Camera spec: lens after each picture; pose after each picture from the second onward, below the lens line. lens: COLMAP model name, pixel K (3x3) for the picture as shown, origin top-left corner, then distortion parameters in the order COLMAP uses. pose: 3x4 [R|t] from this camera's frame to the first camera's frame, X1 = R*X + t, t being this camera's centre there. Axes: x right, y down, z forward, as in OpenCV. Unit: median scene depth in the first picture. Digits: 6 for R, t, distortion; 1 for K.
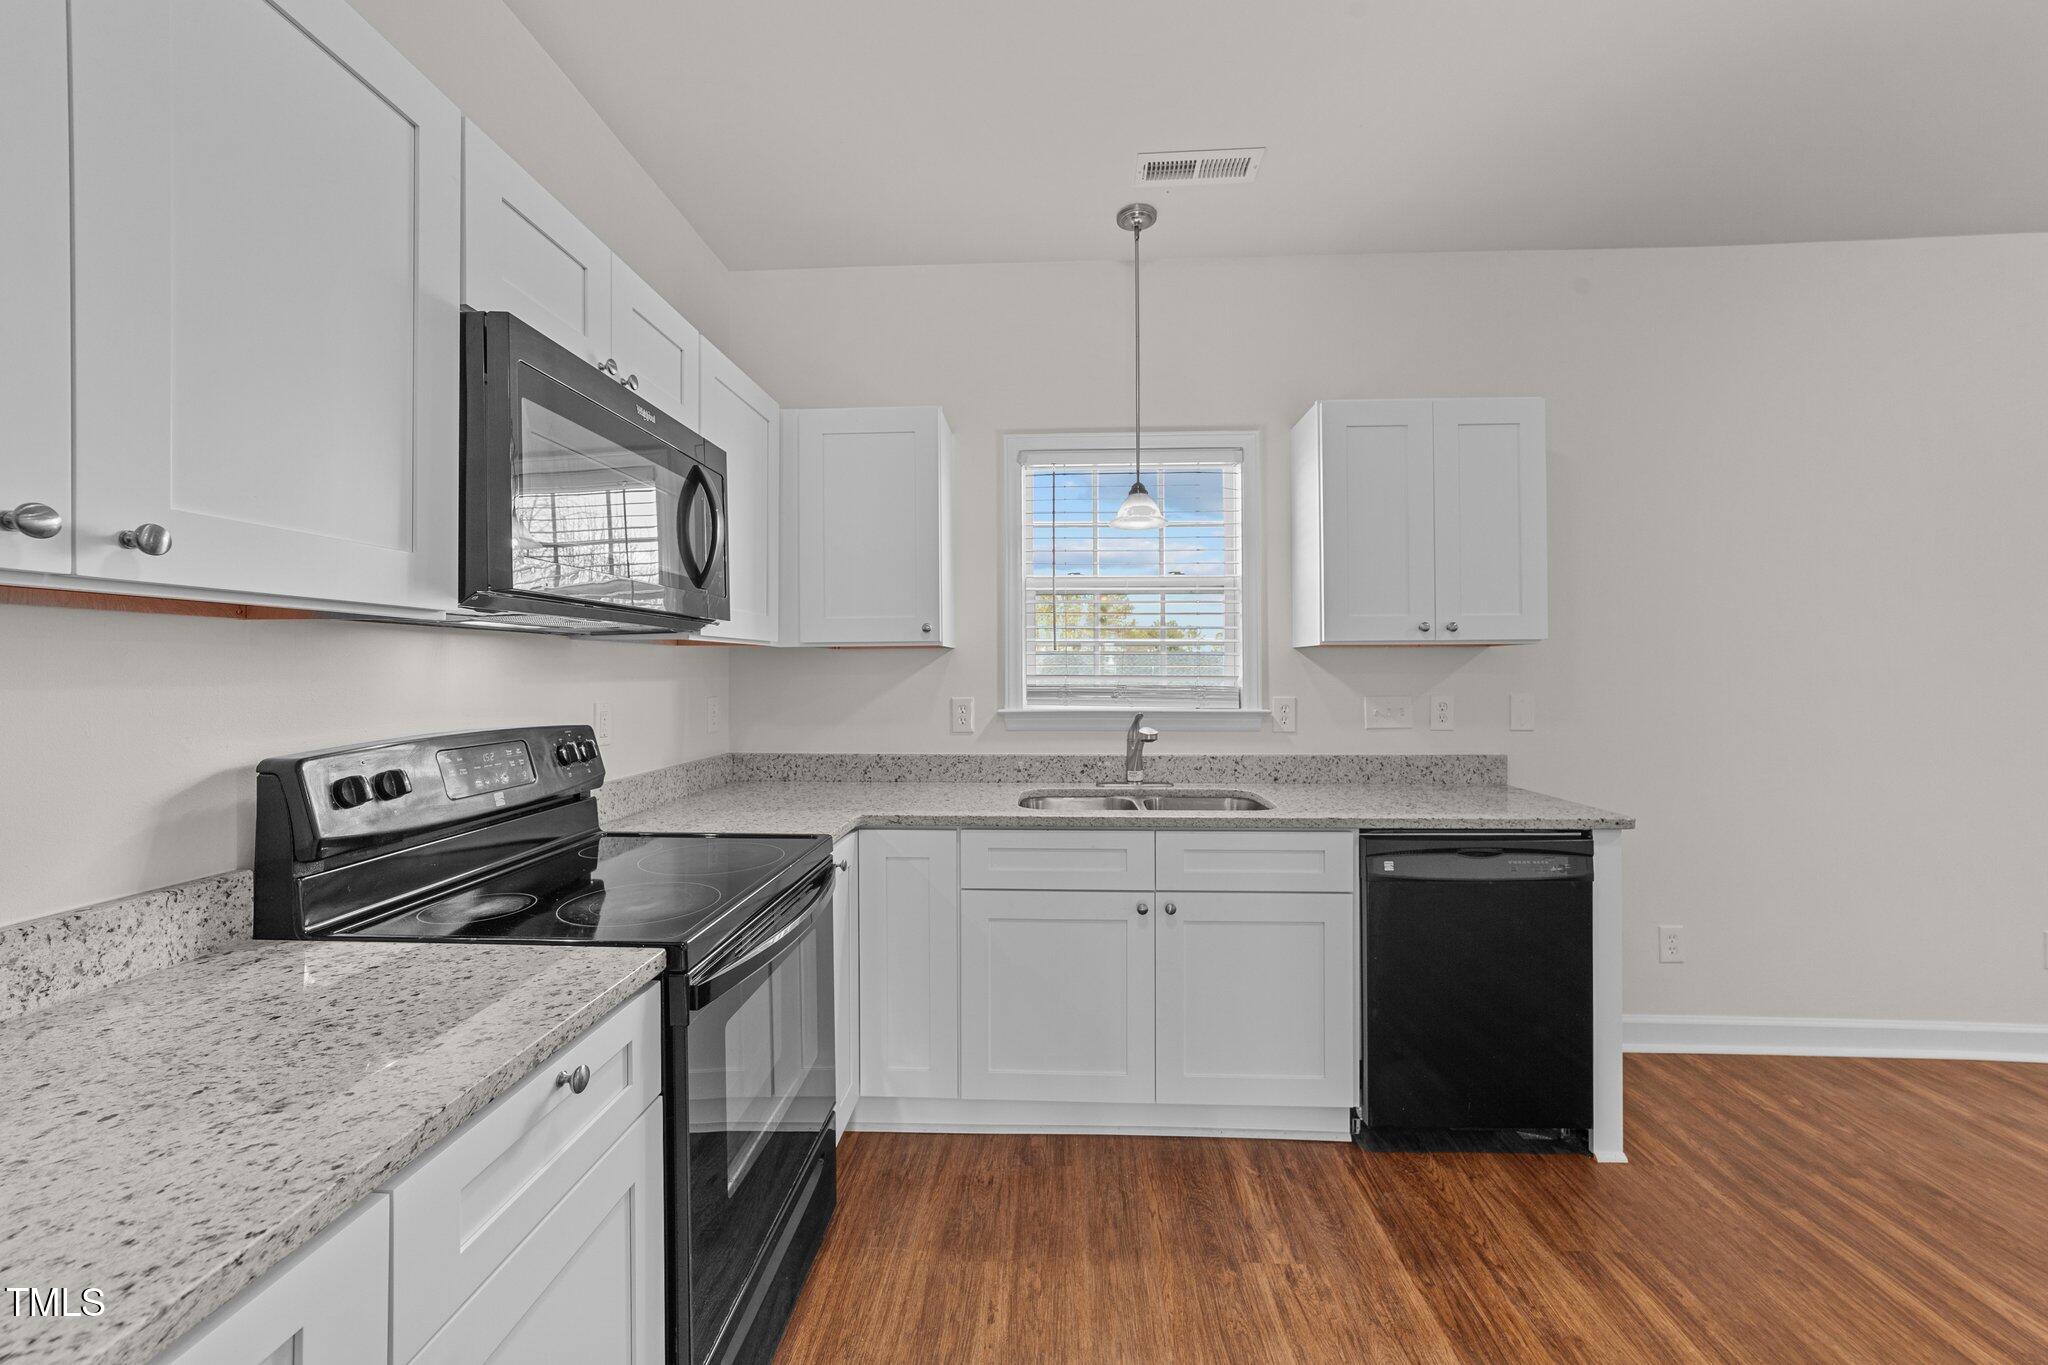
lens RADIAL K [[790.9, 0, 1026.6], [0, 790.9, 663.8], [0, 0, 1]] dist [-0.011524, 0.006757]
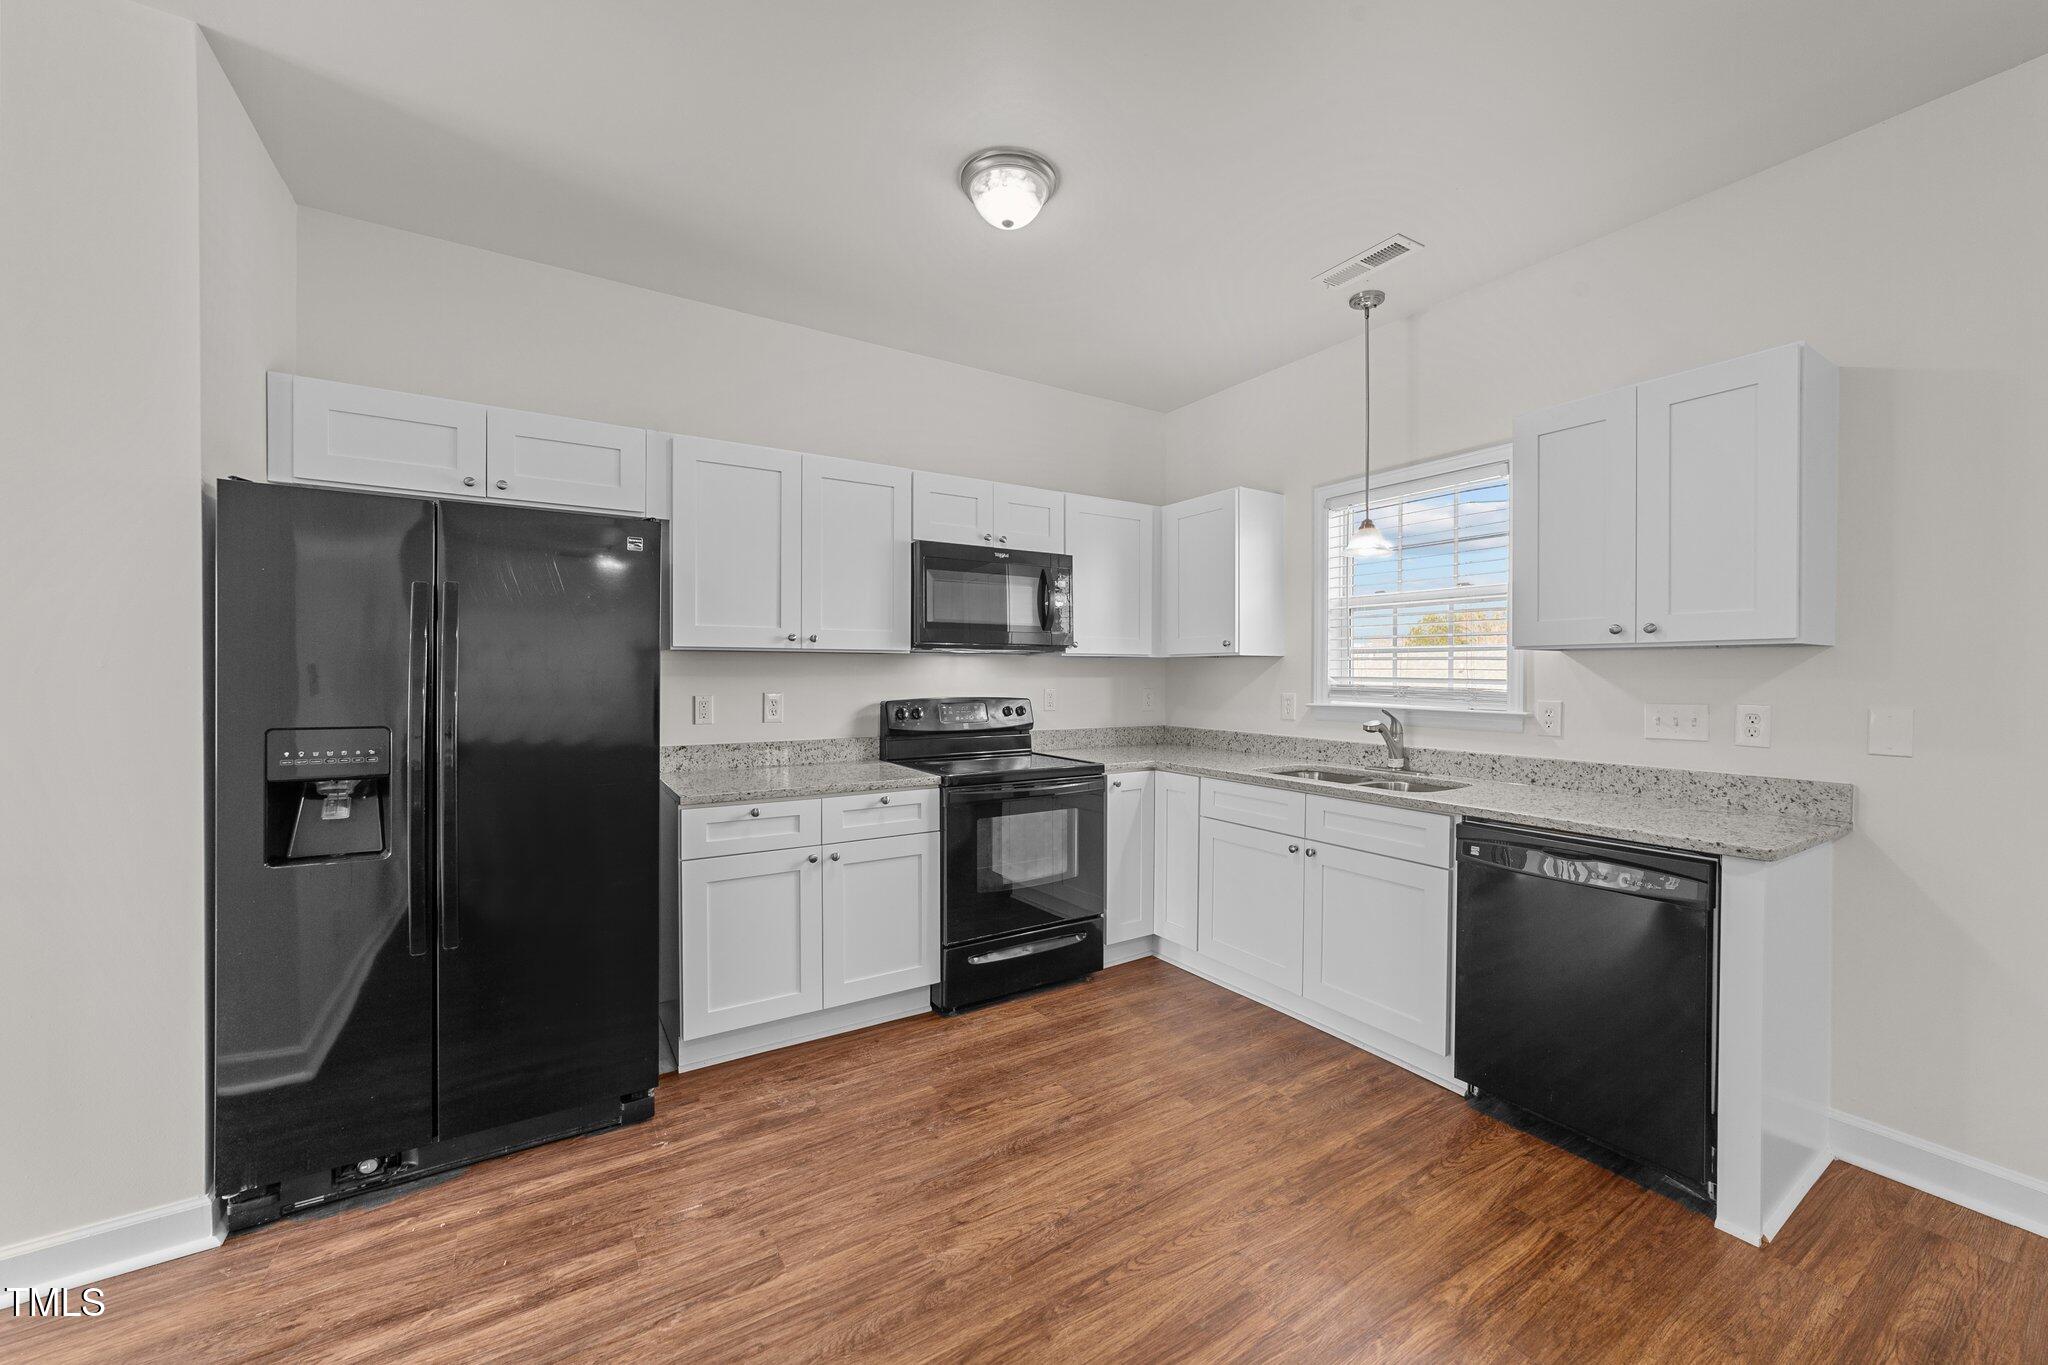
lens RADIAL K [[782.9, 0, 1027.8], [0, 782.9, 677.2], [0, 0, 1]] dist [-0.021235, 0.009837]
pose [[0.569226, 0.008386, -0.822139, 0.953859], [0.003219, 0.999918, 0.012428, -0.002578], [0.822175, -0.009721, 0.569152, -0.126983]]
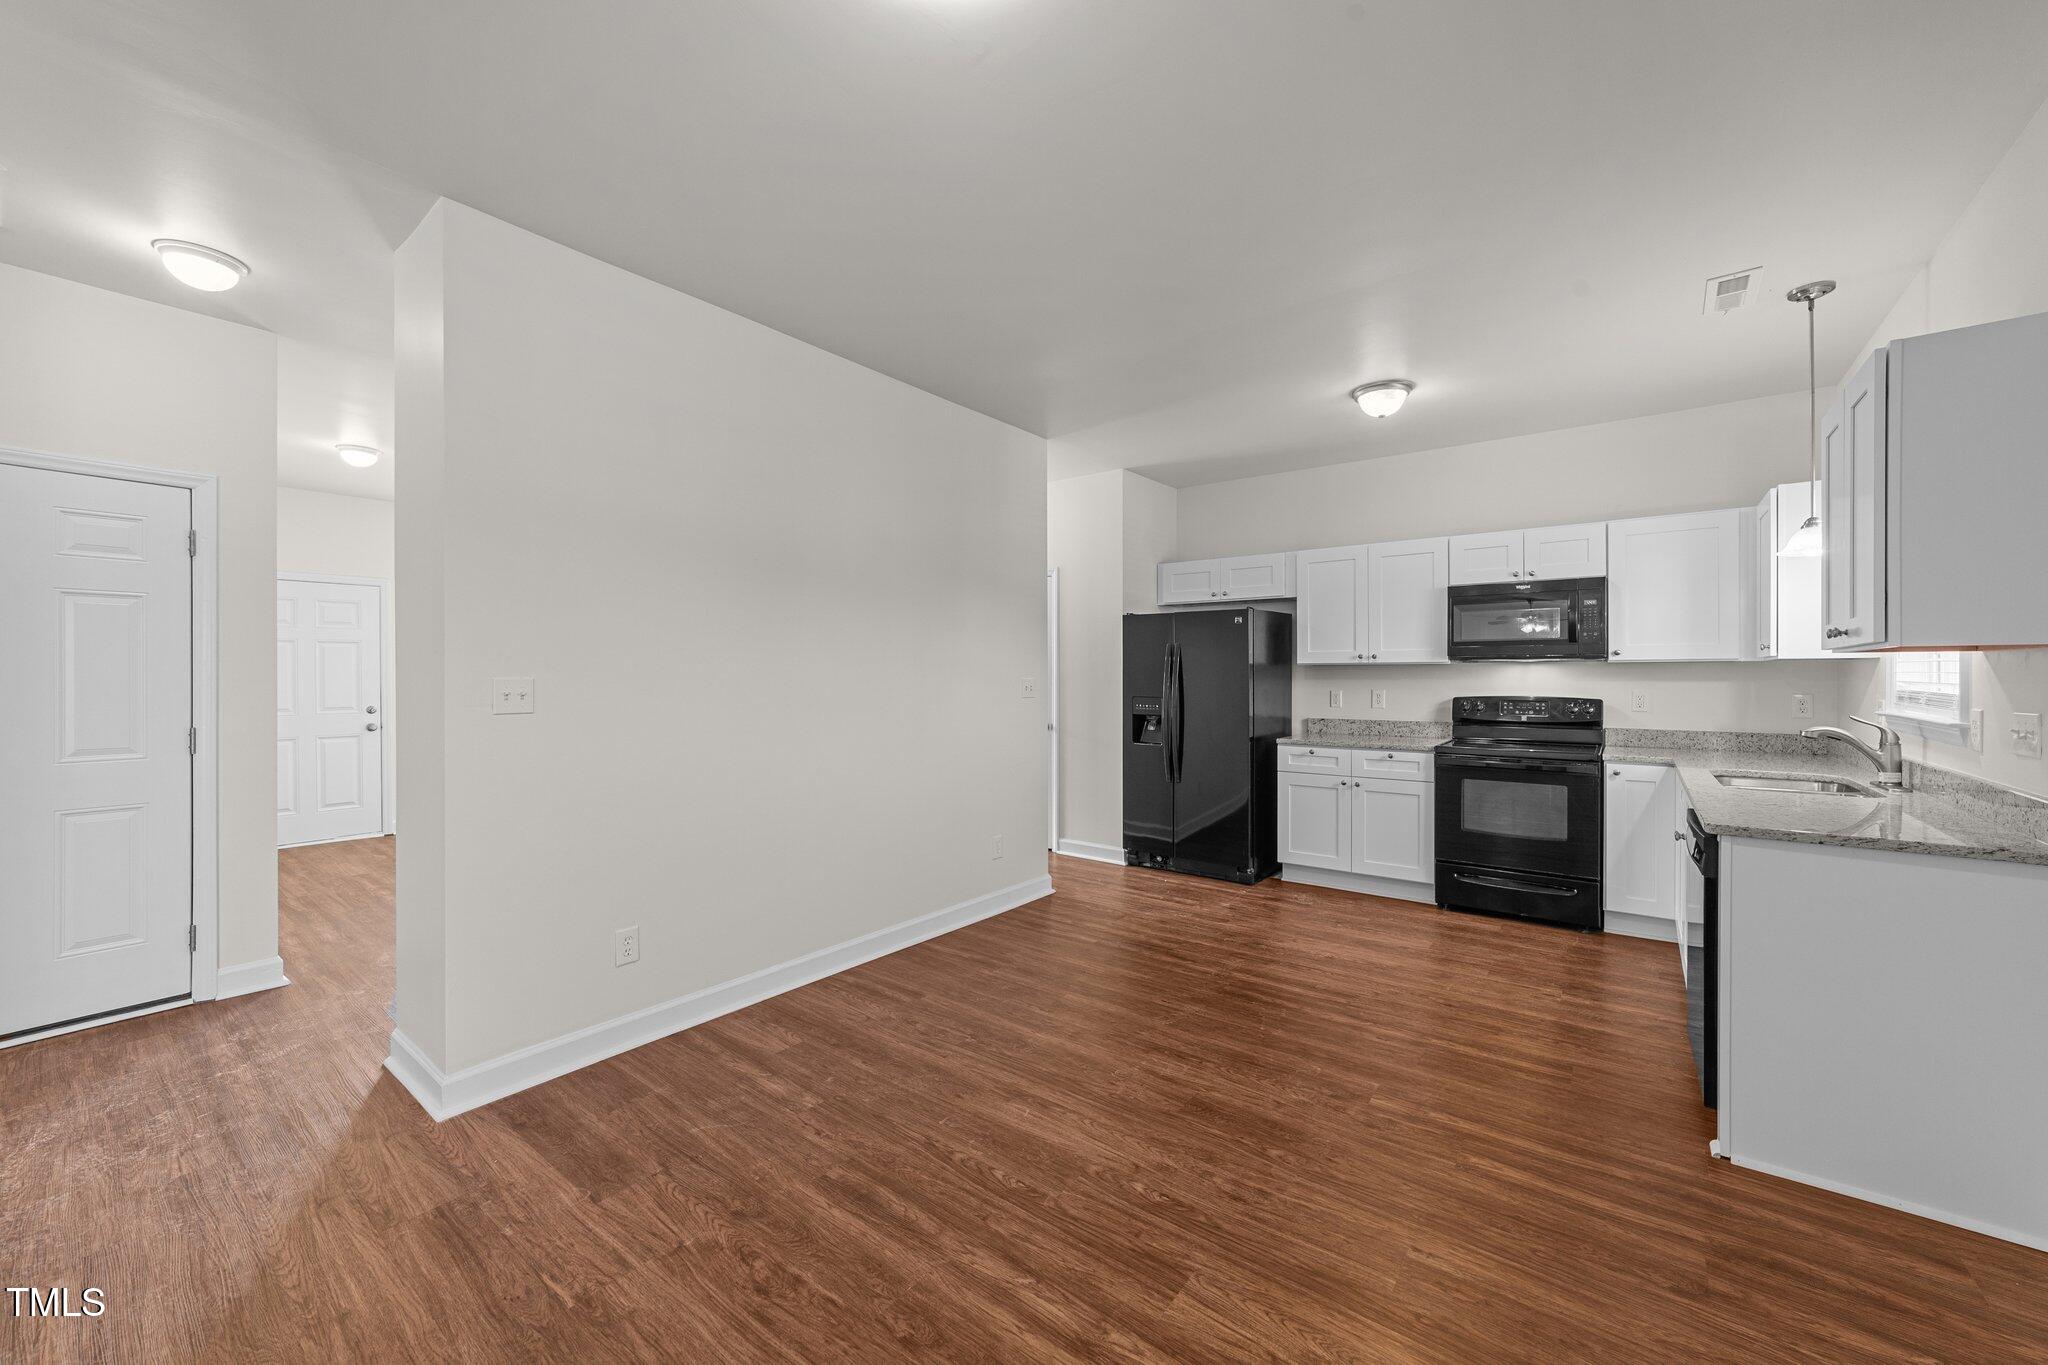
lens RADIAL K [[780.0, 0, 1043.5], [0, 780.0, 677.0], [0, 0, 1]] dist [-0.000125, 0.000027]
pose [[-0.562412, 0.003545, -0.826850, 2.002376], [0.008416, 0.999964, -0.001437, -0.000381], [0.826814, -0.007767, -0.562421, 0.815754]]
